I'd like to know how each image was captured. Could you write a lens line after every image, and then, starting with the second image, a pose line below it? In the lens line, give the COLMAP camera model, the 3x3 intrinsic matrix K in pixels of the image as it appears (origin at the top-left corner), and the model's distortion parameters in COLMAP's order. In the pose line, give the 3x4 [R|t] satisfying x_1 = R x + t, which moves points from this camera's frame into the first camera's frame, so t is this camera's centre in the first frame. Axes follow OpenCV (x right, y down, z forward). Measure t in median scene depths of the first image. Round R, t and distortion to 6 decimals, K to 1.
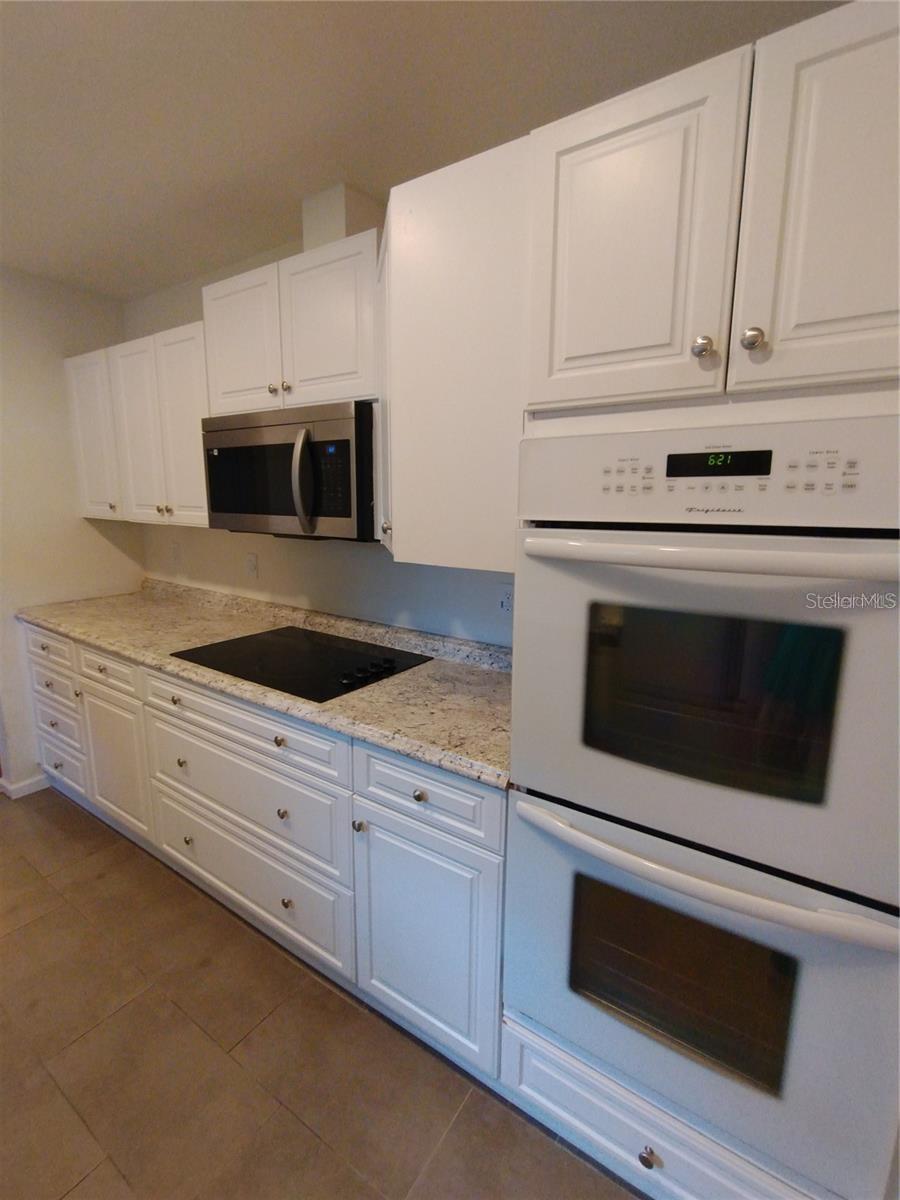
lens RADIAL K [[545.4, 0, 461.2], [0, 545.4, 599.9], [0, 0, 1]] dist [-0.014272, 0.002035]
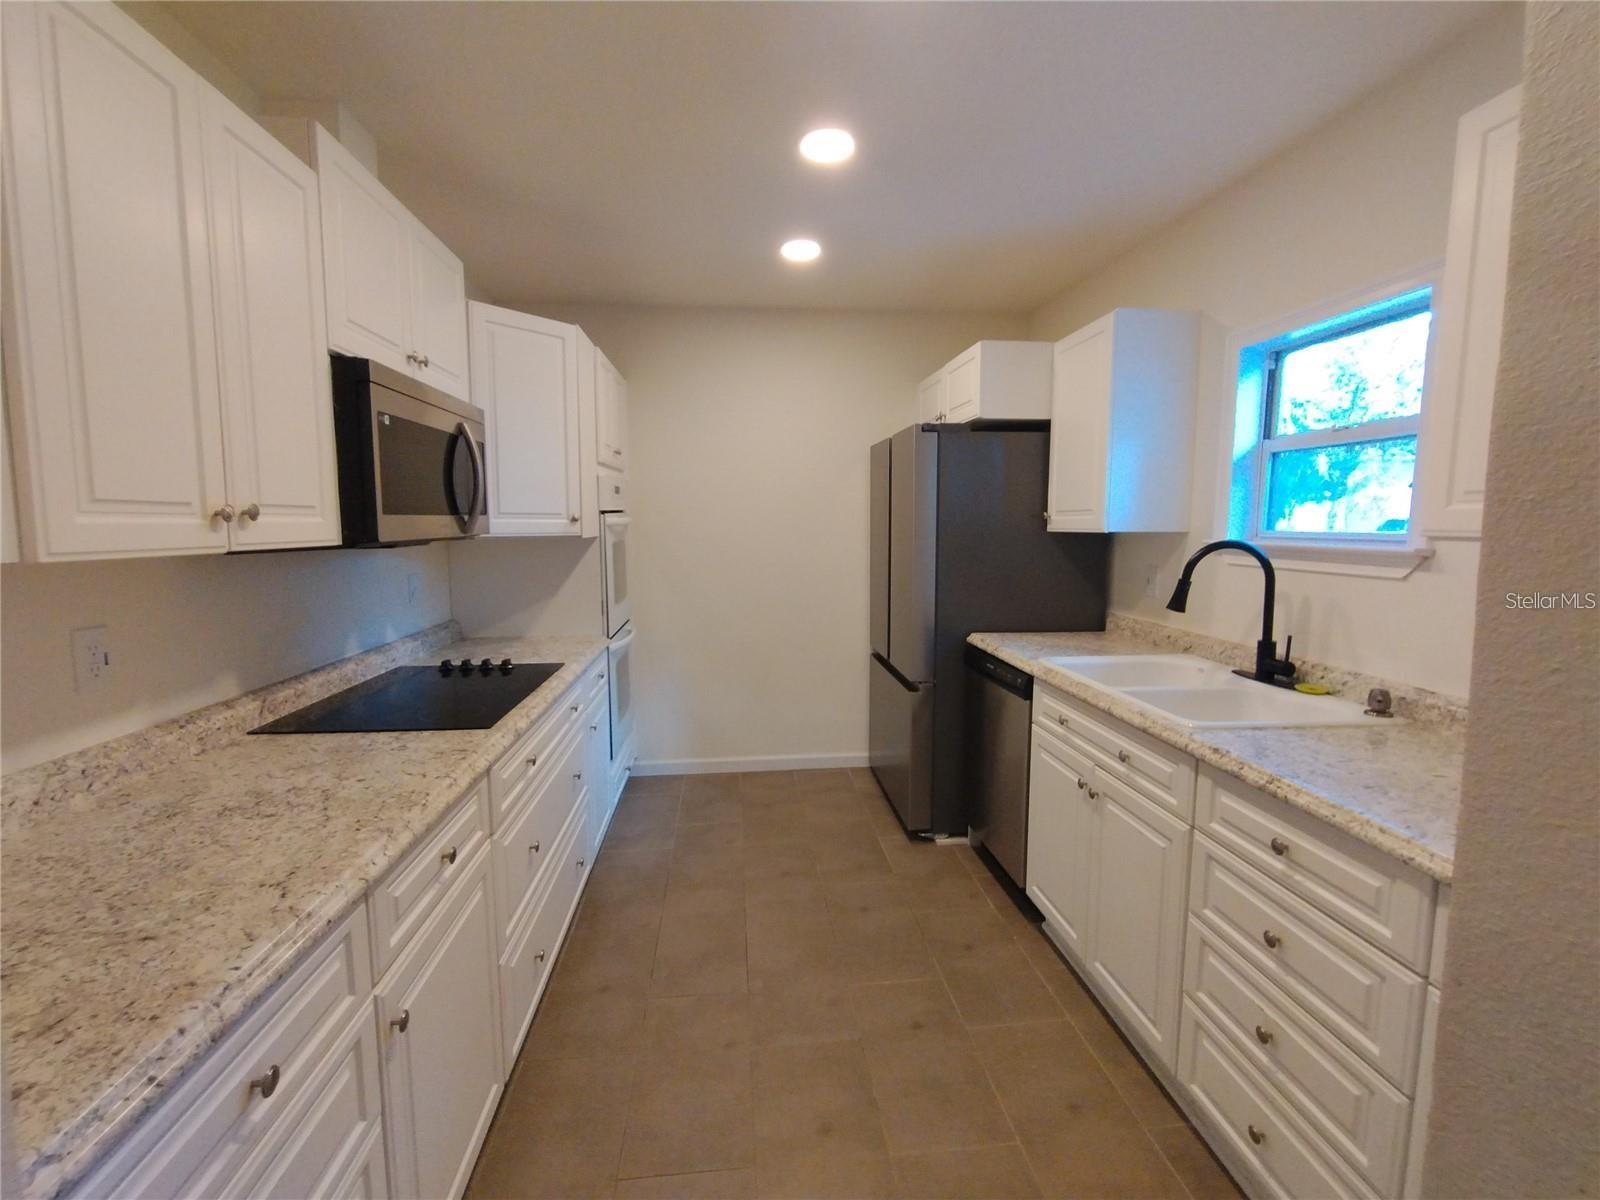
lens RADIAL K [[727.2, 0, 809.0], [0, 727.2, 597.2], [0, 0, 1]] dist [-0.014272, 0.002035]
pose [[-0.638887, -0.097646, 0.763078, -1.494033], [0.131371, 0.963494, 0.233283, -0.214298], [-0.758001, 0.249287, -0.602736, 1.240334]]
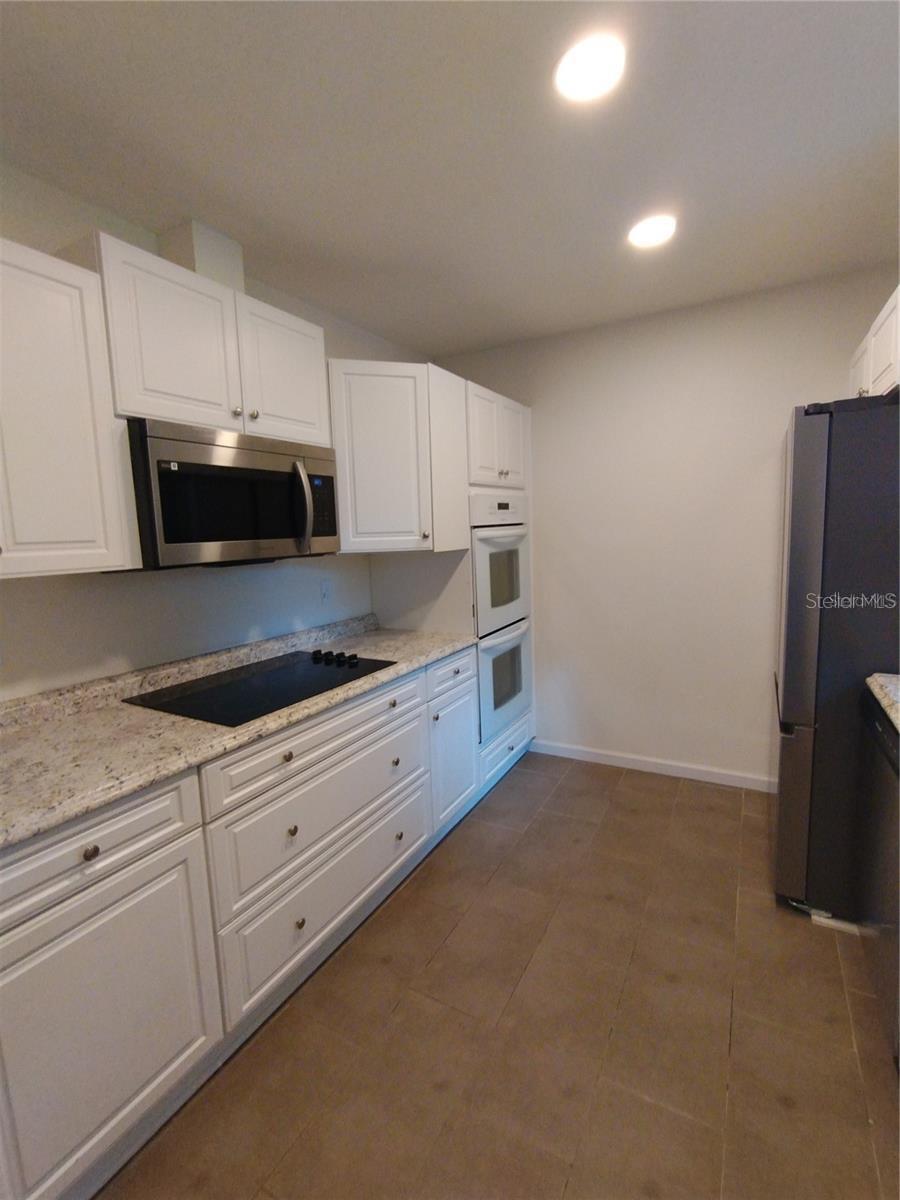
lens RADIAL K [[545.4, 0, 448.4], [0, 545.4, 597.0], [0, 0, 1]] dist [-0.014272, 0.002035]
pose [[-0.074400, -0.137622, 0.987687, -1.334939], [0.212987, 0.965385, 0.150559, -0.130597], [-0.974218, 0.221566, -0.042513, 0.724813]]
